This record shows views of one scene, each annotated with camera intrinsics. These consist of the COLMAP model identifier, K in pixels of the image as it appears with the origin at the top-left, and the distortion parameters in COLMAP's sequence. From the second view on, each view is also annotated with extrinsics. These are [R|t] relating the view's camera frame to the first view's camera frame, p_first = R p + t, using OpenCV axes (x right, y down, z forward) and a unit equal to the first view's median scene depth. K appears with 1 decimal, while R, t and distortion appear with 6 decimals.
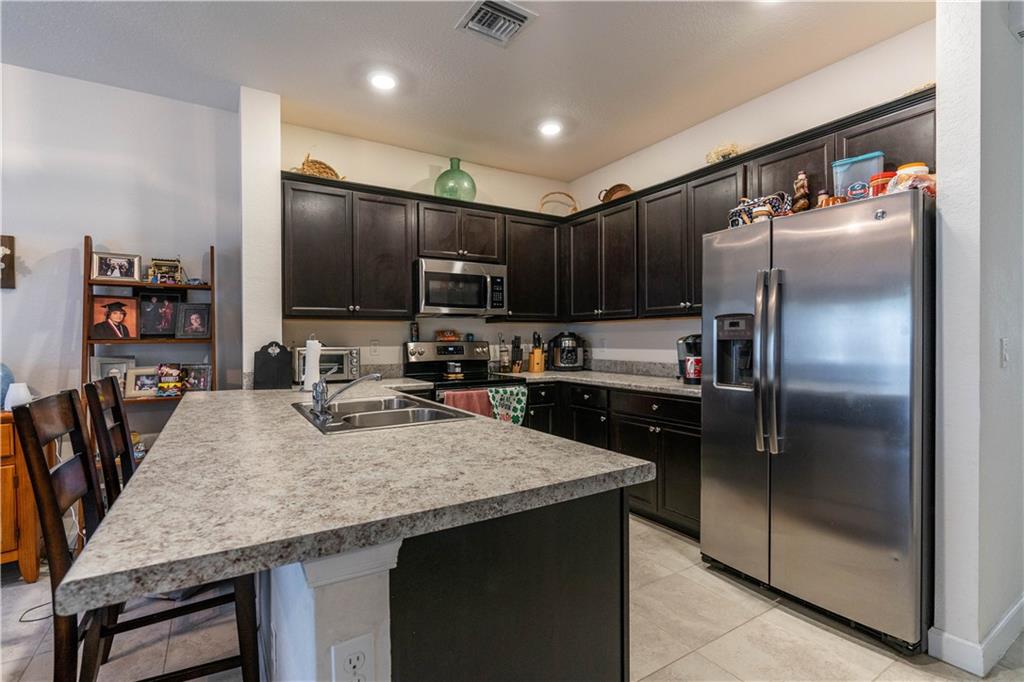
lens RADIAL K [[471.0, 0, 506.2], [0, 471.0, 342.7], [0, 0, 1]] dist [-0.003067, 0.000602]
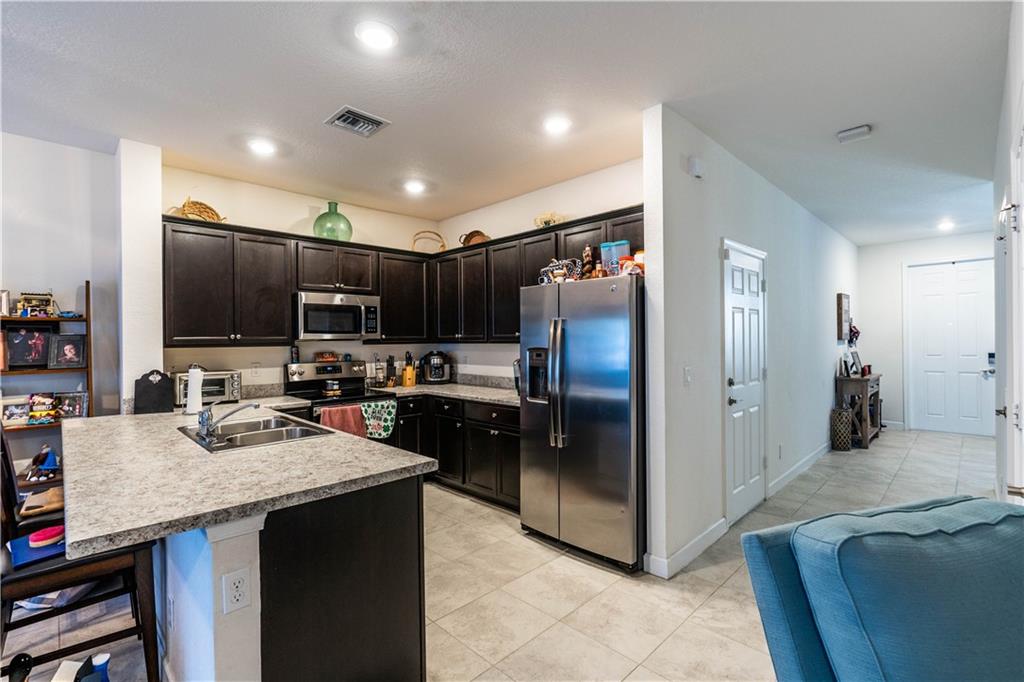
lens RADIAL K [[465.5, 0, 514.0], [0, 465.5, 339.2], [0, 0, 1]] dist [-0.000974, 0.000773]
pose [[0.973903, -0.004021, 0.226928, 0.079972], [0.006155, 0.999943, -0.008699, -0.058754], [-0.226880, 0.009869, 0.973873, -0.254736]]
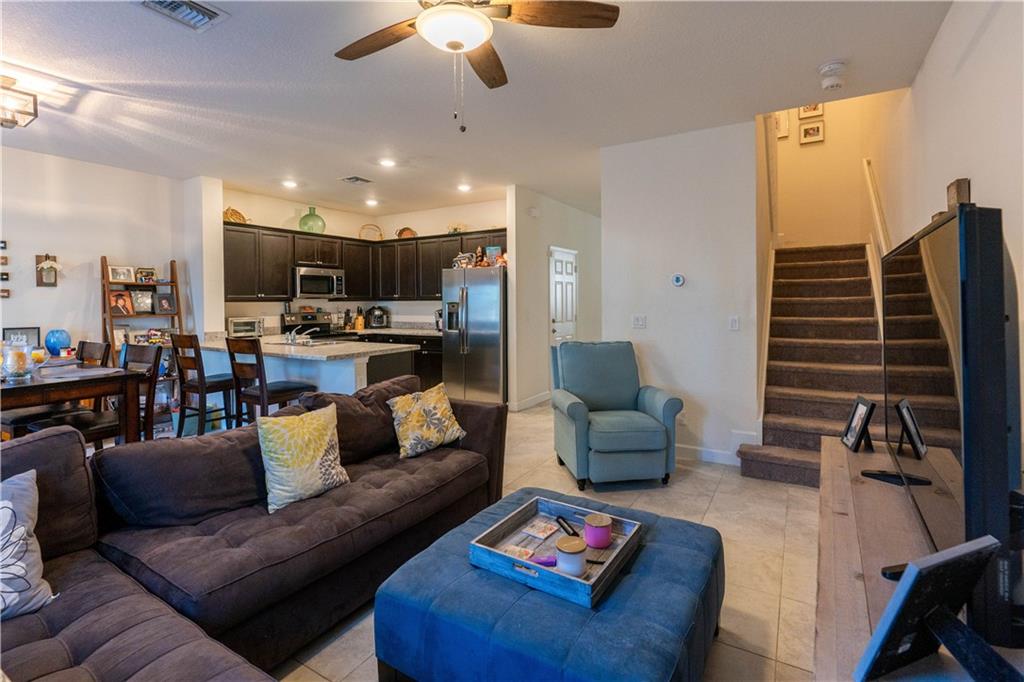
lens RADIAL K [[484.7, 0, 524.5], [0, 484.7, 306.4], [0, 0, 1]] dist [-0.001299, 0.000017]
pose [[0.884096, -0.006033, 0.467266, -0.326462], [0.005521, 0.999982, 0.002464, -0.034036], [-0.467273, 0.000402, 0.884113, -1.212573]]
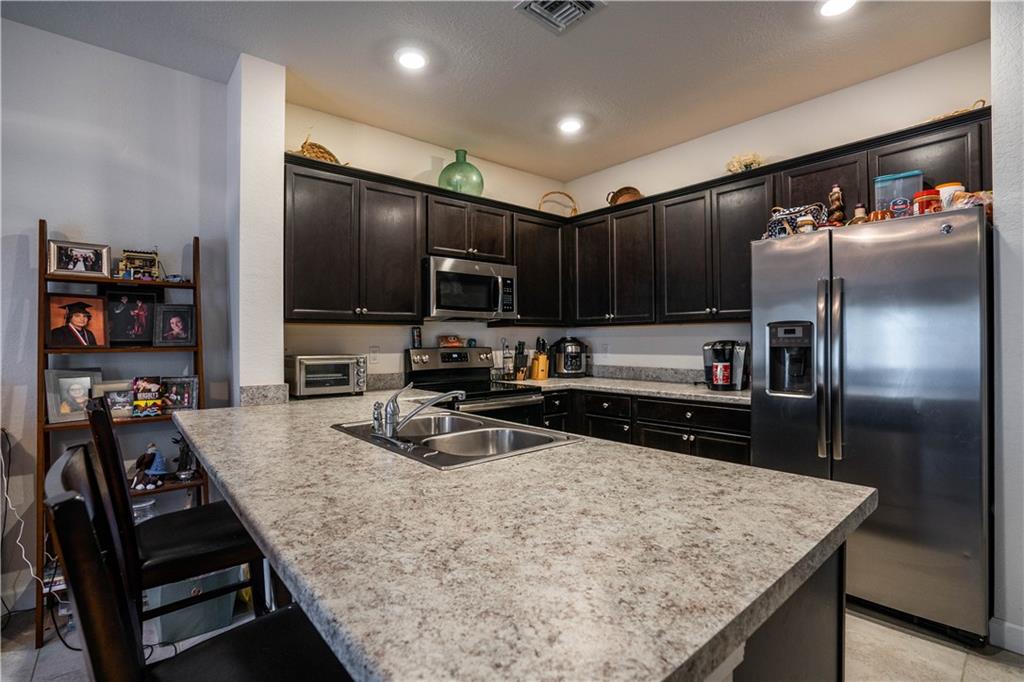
lens RADIAL K [[476.4, 0, 512.0], [0, 476.4, 341.0], [0, 0, 1]] dist [-0.059418, 0.022526]
pose [[0.987000, -0.001306, 0.160715, -0.204738], [0.002625, 0.999965, -0.007995, -0.010082], [-0.160699, 0.008313, 0.986968, 0.088444]]
